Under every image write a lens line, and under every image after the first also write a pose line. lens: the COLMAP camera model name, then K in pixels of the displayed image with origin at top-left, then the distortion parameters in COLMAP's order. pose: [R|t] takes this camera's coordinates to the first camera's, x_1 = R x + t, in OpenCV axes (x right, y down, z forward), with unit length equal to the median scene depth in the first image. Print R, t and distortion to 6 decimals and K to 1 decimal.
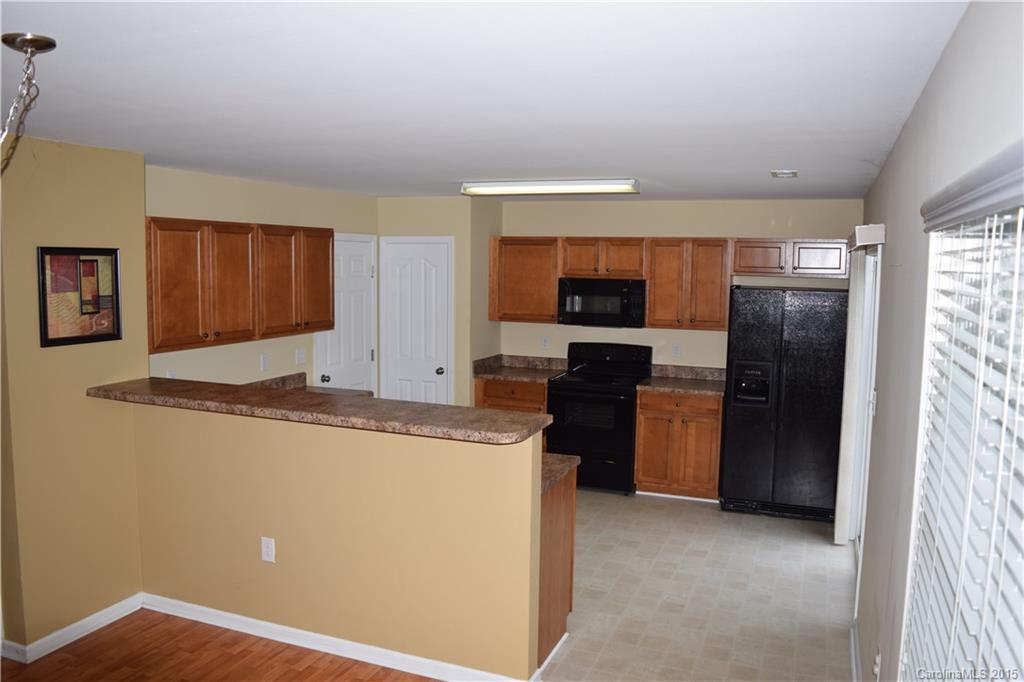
lens RADIAL K [[811.5, 0, 512.0], [0, 811.5, 341.0], [0, 0, 1]] dist [-0.080194, 0.001167]
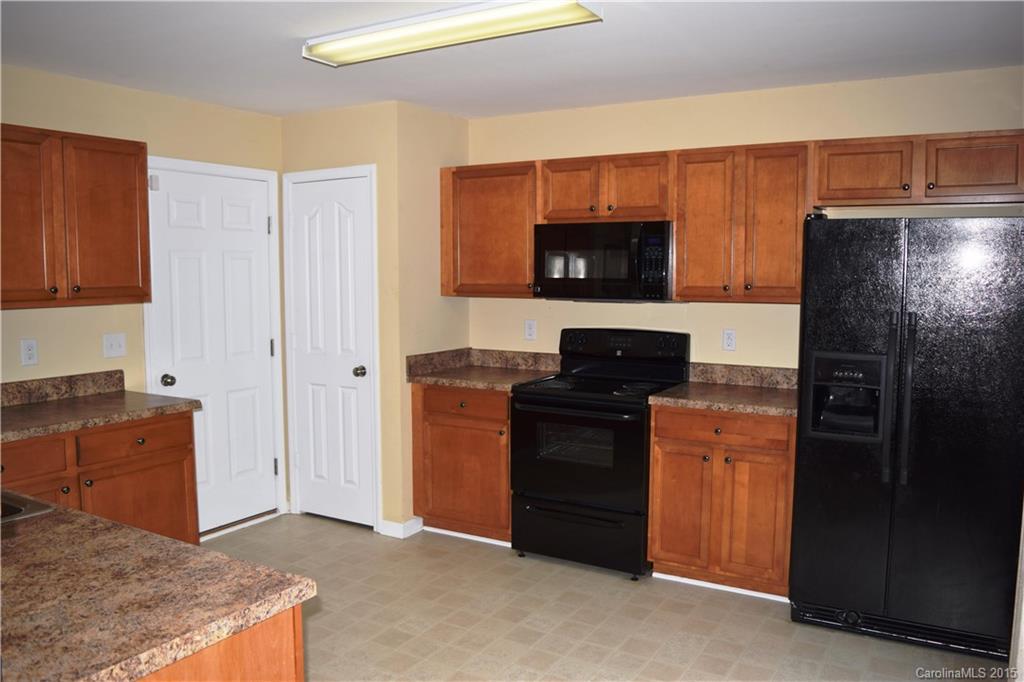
lens RADIAL K [[811.5, 0, 512.0], [0, 811.5, 341.0], [0, 0, 1]] dist [-0.080194, 0.001167]
pose [[0.986803, 0.000332, -0.161927, 0.146939], [-0.002363, 0.999921, -0.012353, 0.021407], [0.161910, 0.012573, 0.986725, 0.391586]]
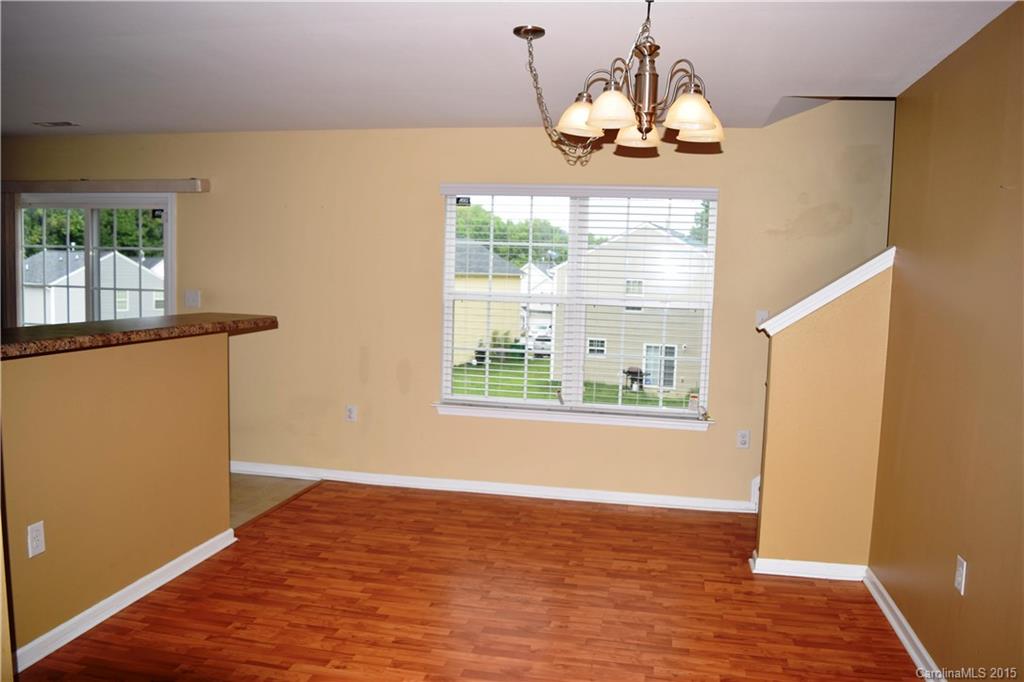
lens RADIAL K [[811.5, 0, 512.0], [0, 811.5, 341.0], [0, 0, 1]] dist [-0.080194, 0.001167]
pose [[-0.182408, -0.106218, 0.977469, -1.042527], [0.063921, 0.990763, 0.119592, 0.014727], [-0.981143, 0.084296, -0.173934, 0.642373]]
